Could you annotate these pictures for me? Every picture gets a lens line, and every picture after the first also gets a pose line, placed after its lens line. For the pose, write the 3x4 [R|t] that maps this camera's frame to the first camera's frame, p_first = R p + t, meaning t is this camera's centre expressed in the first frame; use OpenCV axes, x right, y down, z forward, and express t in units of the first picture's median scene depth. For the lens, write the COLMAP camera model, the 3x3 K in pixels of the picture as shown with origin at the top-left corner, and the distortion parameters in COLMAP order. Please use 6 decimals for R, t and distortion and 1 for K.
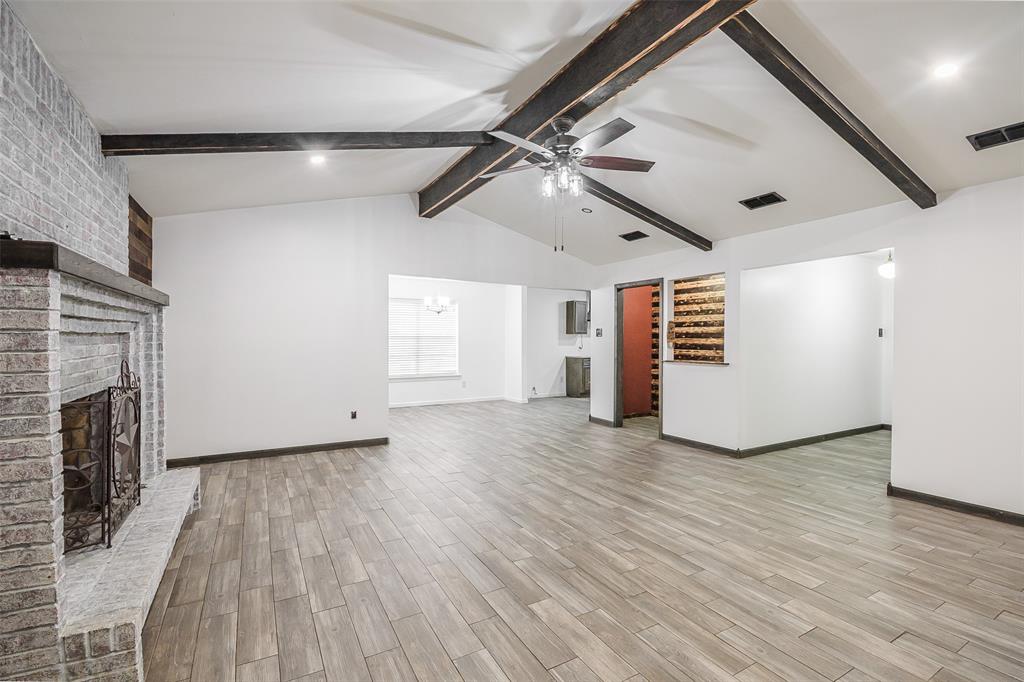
lens RADIAL K [[456.6, 0, 518.8], [0, 456.6, 339.6], [0, 0, 1]] dist [0.017024, -0.023569]
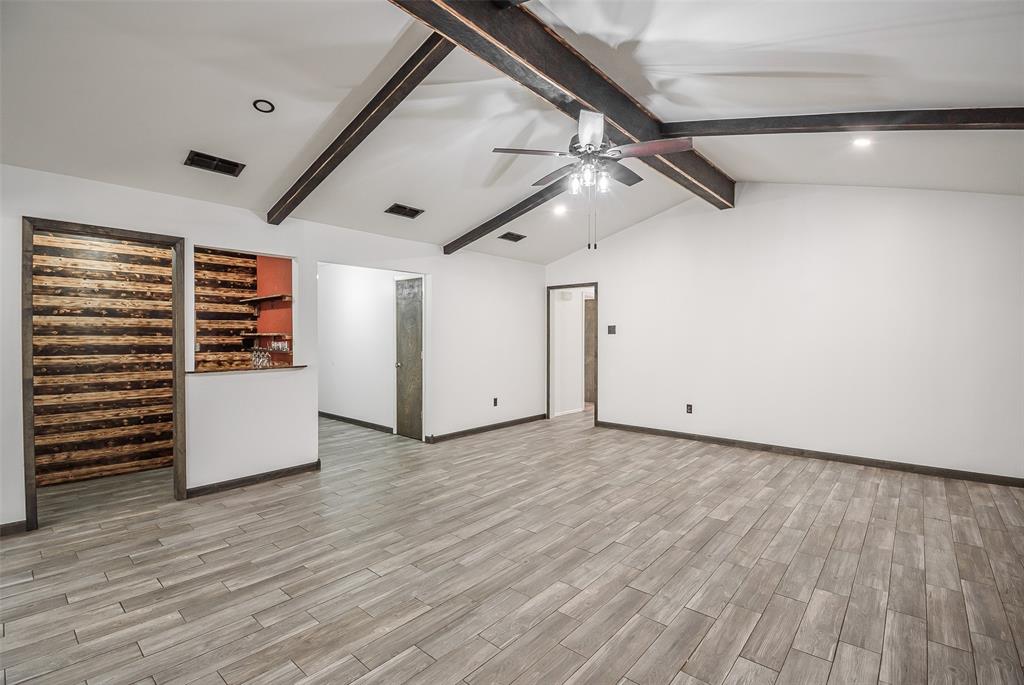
lens RADIAL K [[456.6, 0, 518.8], [0, 456.6, 341.1], [0, 0, 1]] dist [0.017024, -0.023569]
pose [[-0.329380, -0.013525, 0.944101, -0.700248], [0.000562, 0.999894, 0.014521, -0.008158], [-0.944197, 0.005313, -0.329338, 1.303790]]
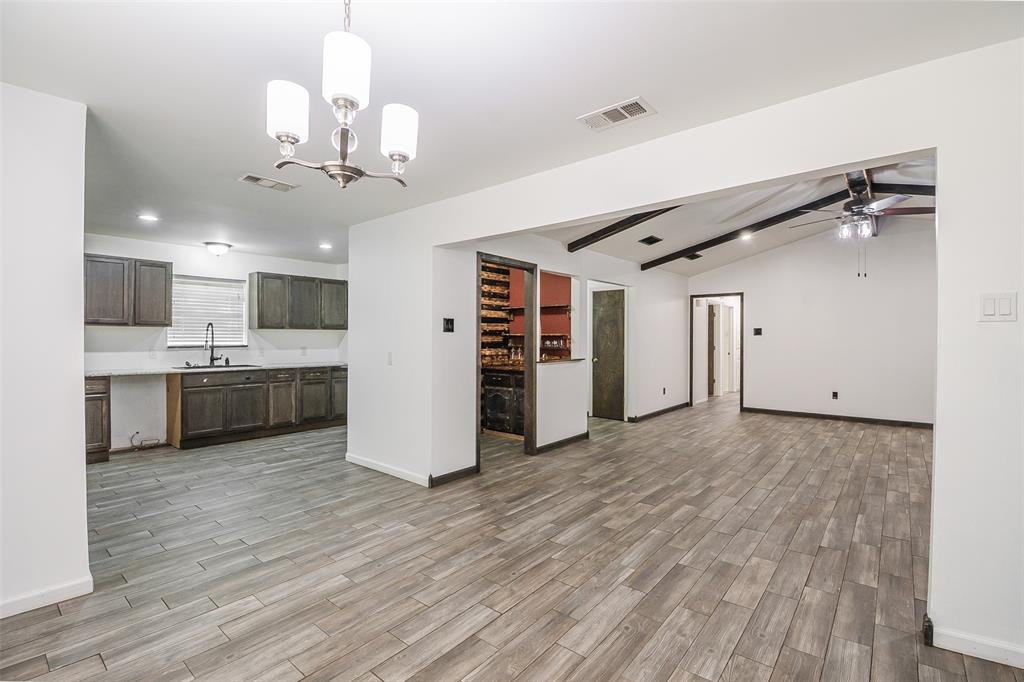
lens RADIAL K [[456.6, 0, 518.8], [0, 456.6, 339.6], [0, 0, 1]] dist [0.017024, -0.023569]
pose [[-0.345058, -0.007195, 0.938554, -0.784945], [-0.001198, 0.999973, 0.007225, -0.002560], [-0.938581, 0.001368, -0.345057, 2.216349]]
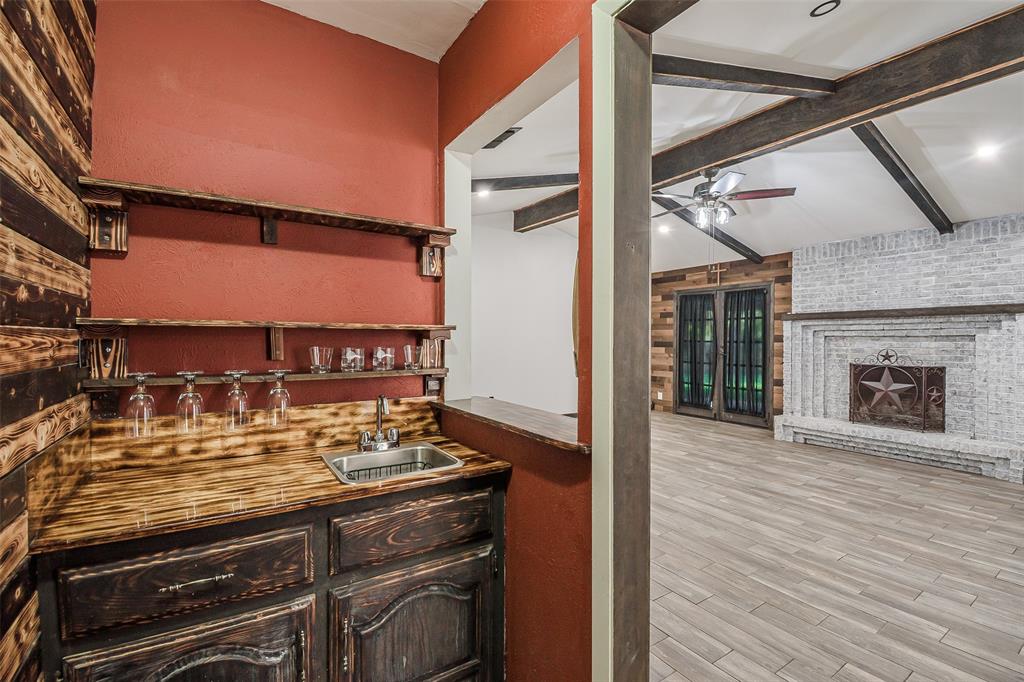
lens RADIAL K [[456.6, 0, 518.8], [0, 456.6, 339.6], [0, 0, 1]] dist [0.017024, -0.023569]
pose [[-0.998185, -0.004809, -0.060026, 0.627058], [-0.005109, 0.999975, 0.004847, 0.002471], [0.060002, 0.005145, -0.998185, 2.004700]]
